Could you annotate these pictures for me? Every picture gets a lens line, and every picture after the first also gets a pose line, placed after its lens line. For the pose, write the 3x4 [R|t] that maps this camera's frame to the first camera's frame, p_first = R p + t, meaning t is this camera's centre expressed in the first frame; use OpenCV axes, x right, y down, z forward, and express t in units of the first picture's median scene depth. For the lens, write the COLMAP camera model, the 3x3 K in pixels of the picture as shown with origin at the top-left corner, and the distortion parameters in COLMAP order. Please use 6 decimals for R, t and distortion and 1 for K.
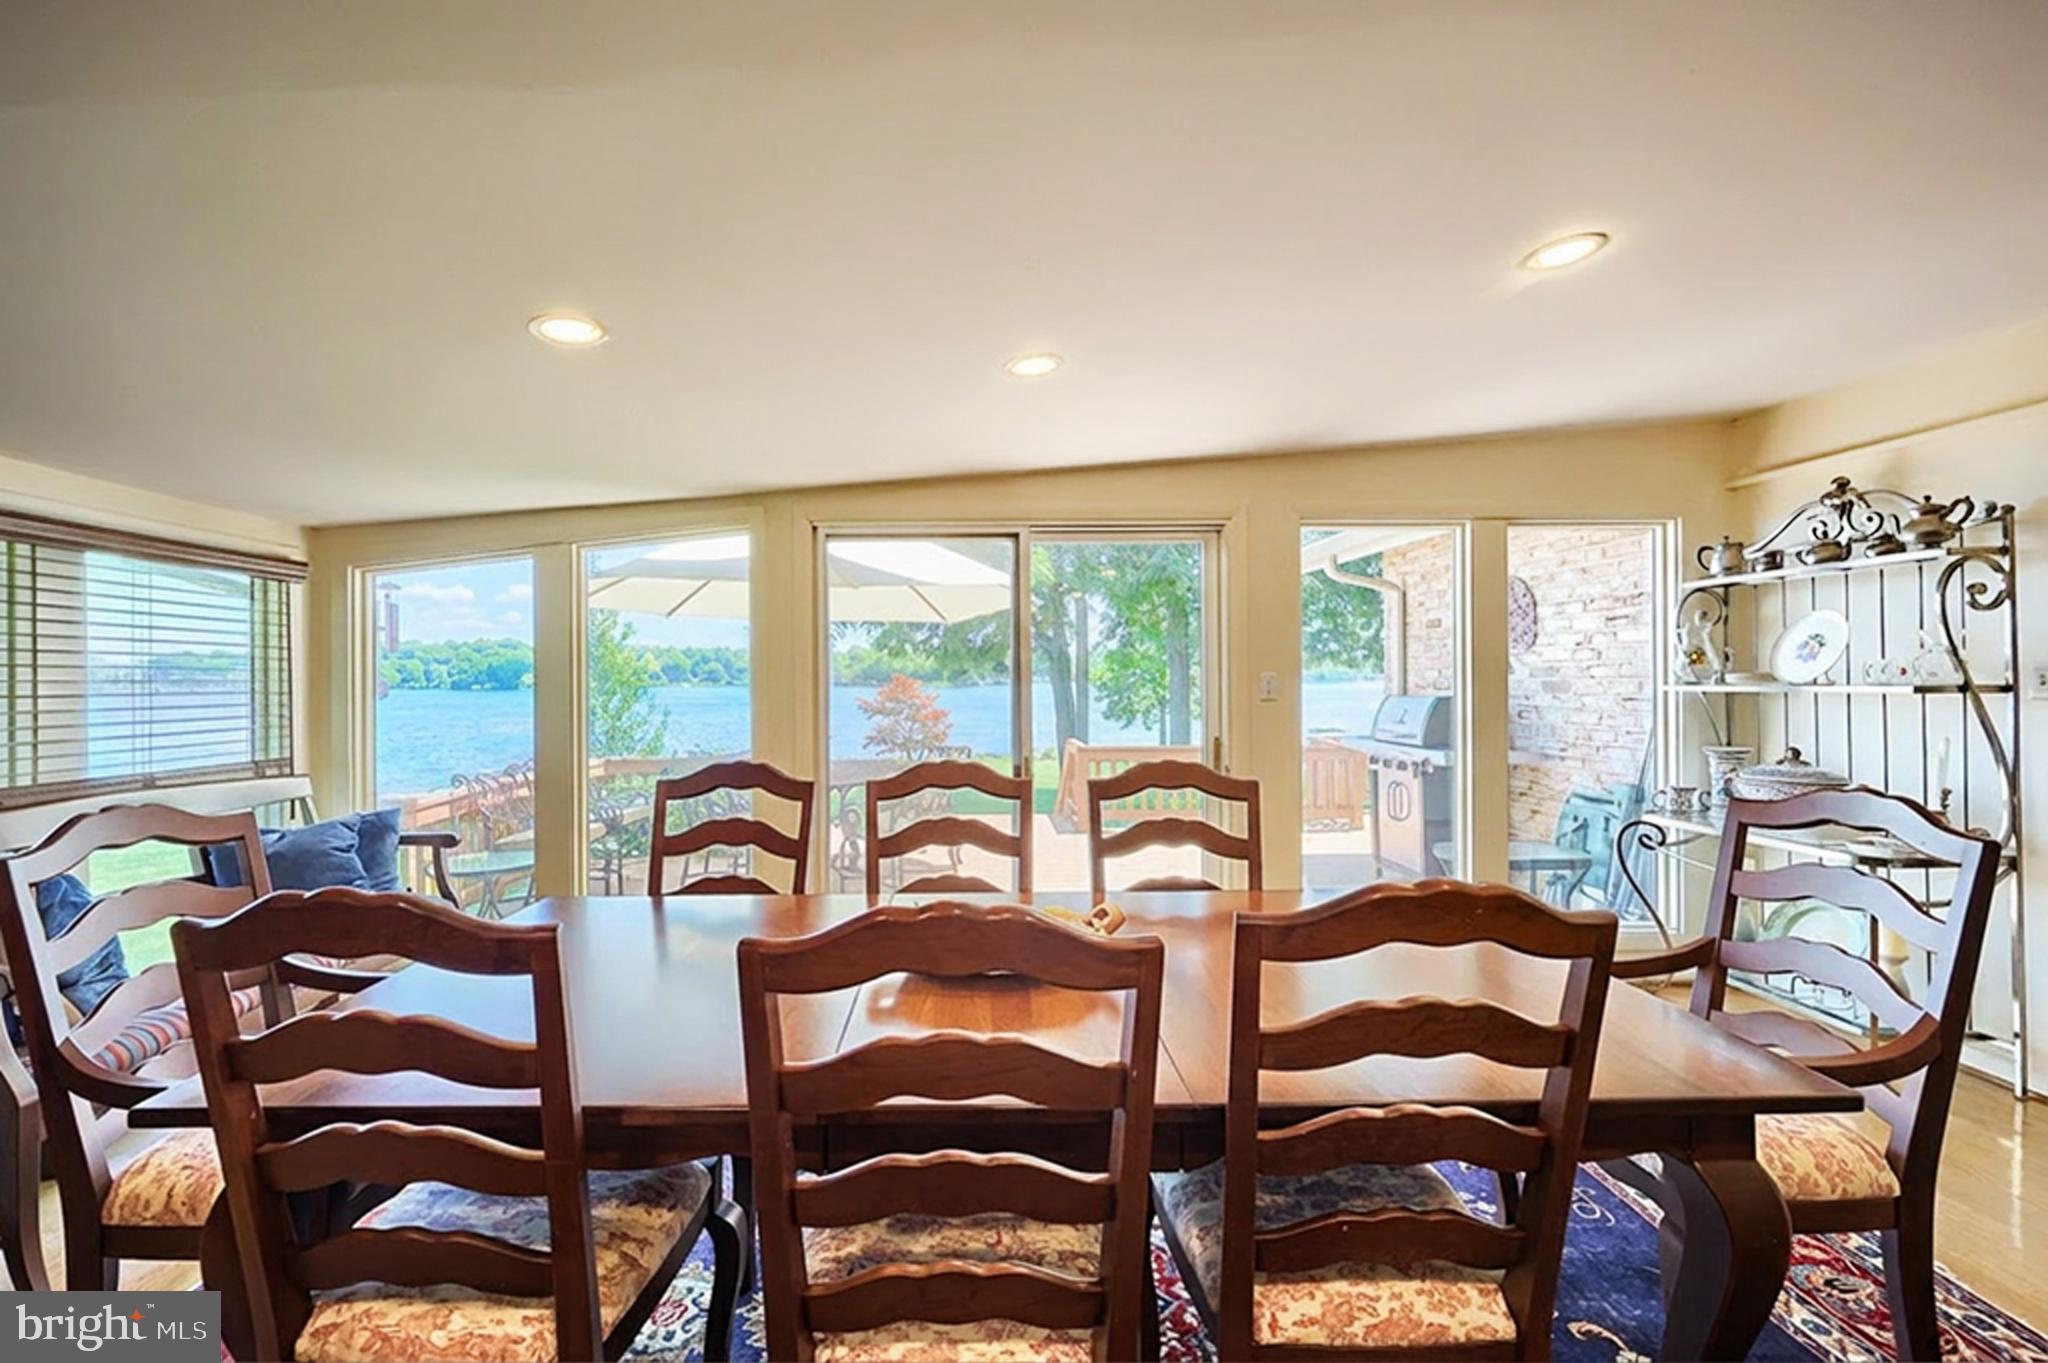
lens RADIAL K [[841.2, 0, 983.7], [0, 841.2, 678.5], [0, 0, 1]] dist [0.002922, 0.000334]
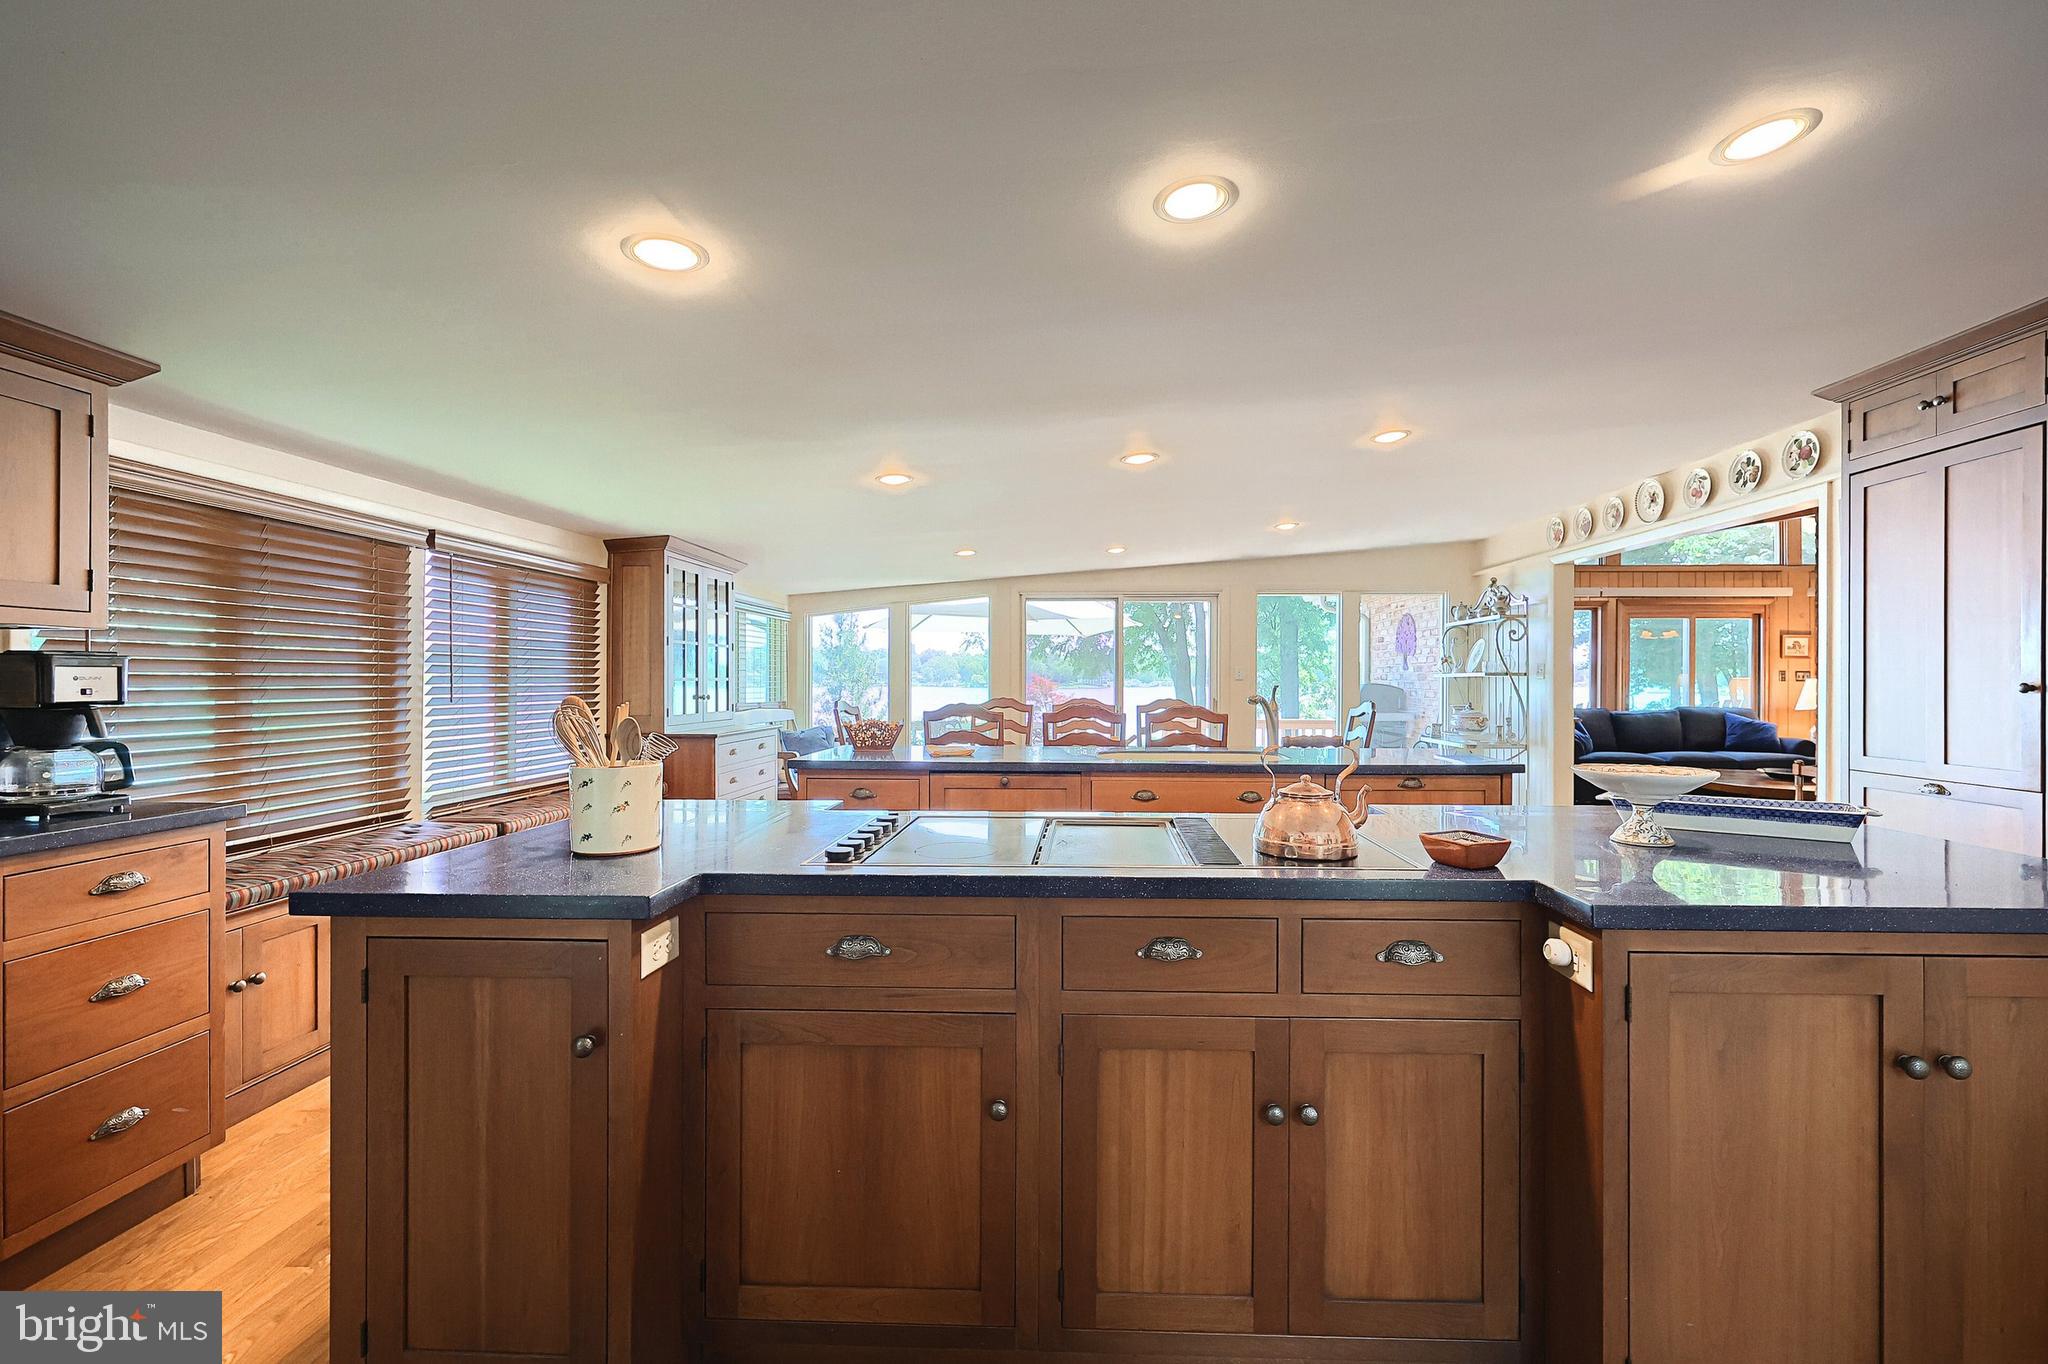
lens RADIAL K [[845.4, 0, 1063.0], [0, 845.4, 683.0], [0, 0, 1]] dist [-0.001150, -0.000171]
pose [[0.997860, 0.008656, -0.064804, 0.045846], [-0.008397, 0.999956, 0.004264, 0.031525], [0.064838, -0.003711, 0.997889, -1.202630]]
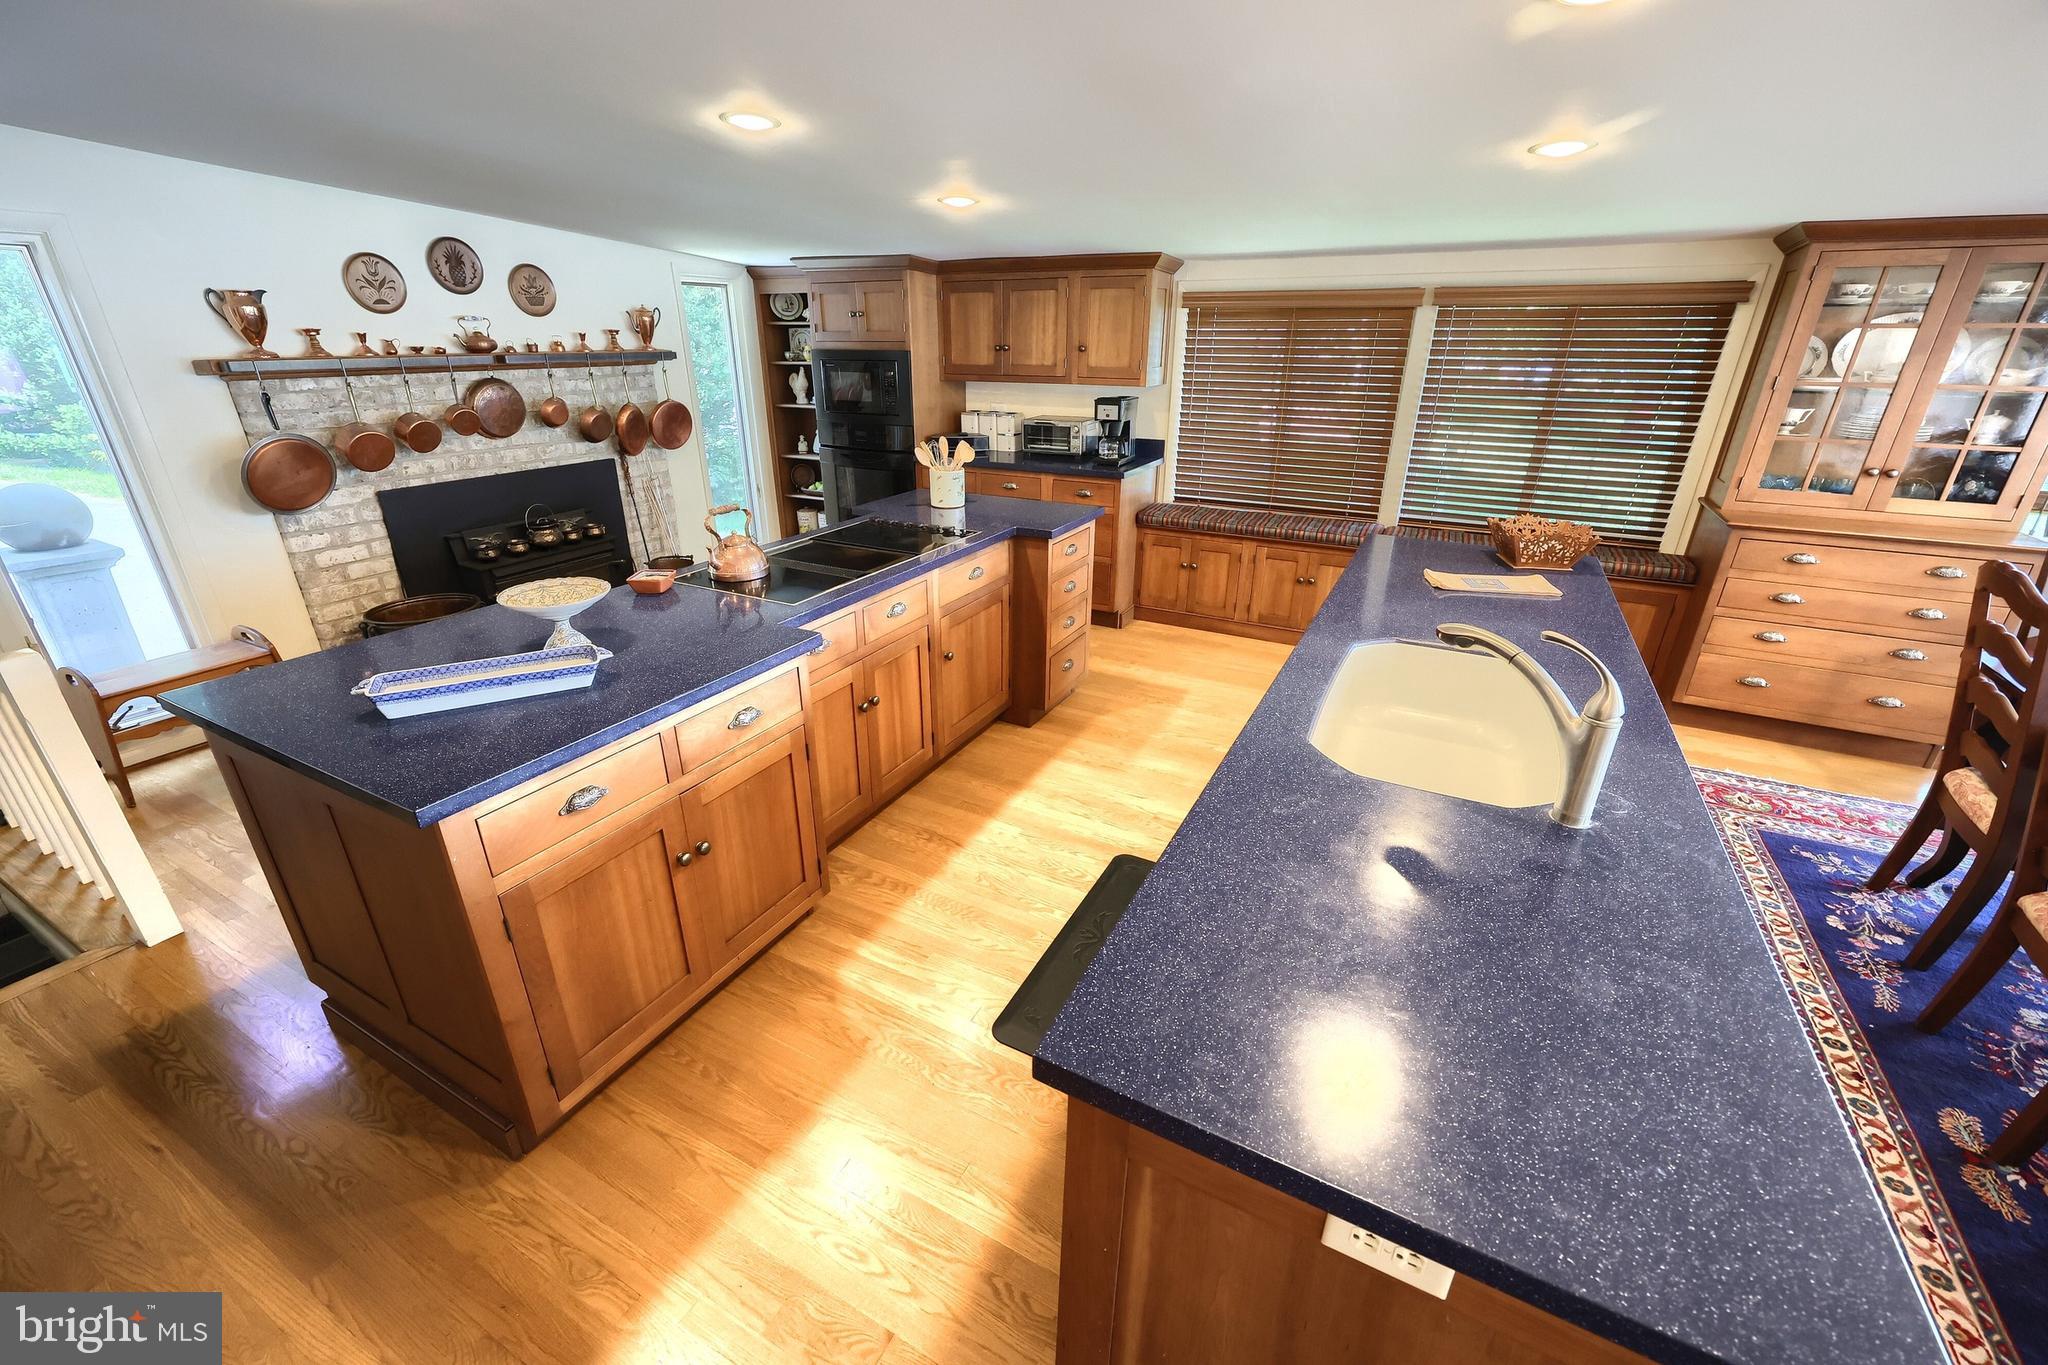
lens RADIAL K [[823.2, 0, 1010.9], [0, 823.2, 686.2], [0, 0, 1]] dist [0.000588, 0.000217]
pose [[-0.505306, 0.348641, -0.789377, 0.703844], [0.001362, 0.915074, 0.403285, -0.100538], [0.862939, 0.202707, -0.462867, -0.055971]]
